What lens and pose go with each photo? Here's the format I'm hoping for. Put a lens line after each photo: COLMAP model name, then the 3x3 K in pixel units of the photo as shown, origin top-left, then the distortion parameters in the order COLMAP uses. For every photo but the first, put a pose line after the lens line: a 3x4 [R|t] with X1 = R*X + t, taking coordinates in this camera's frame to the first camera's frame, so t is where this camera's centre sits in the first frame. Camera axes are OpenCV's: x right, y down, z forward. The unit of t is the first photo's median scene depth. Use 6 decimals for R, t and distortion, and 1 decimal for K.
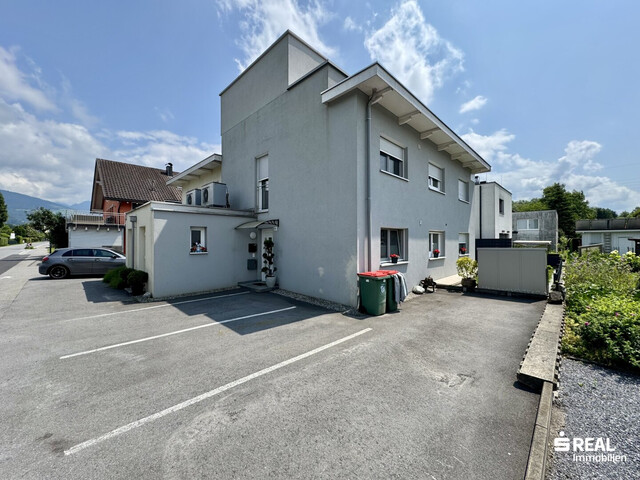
lens RADIAL K [[254.6, 0, 319.2], [0, 254.6, 239.9], [0, 0, 1]] dist [-0.003059, 0.000131]
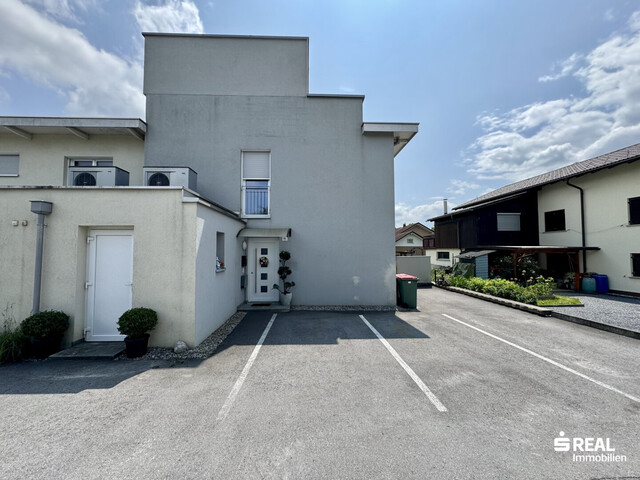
lens RADIAL K [[254.6, 0, 319.2], [0, 254.6, 239.9], [0, 0, 1]] dist [-0.003059, 0.000131]
pose [[0.682318, 0.030648, 0.730413, -1.577525], [0.001090, 0.999077, -0.042939, -0.002449], [-0.731054, 0.030094, 0.681655, 0.643375]]
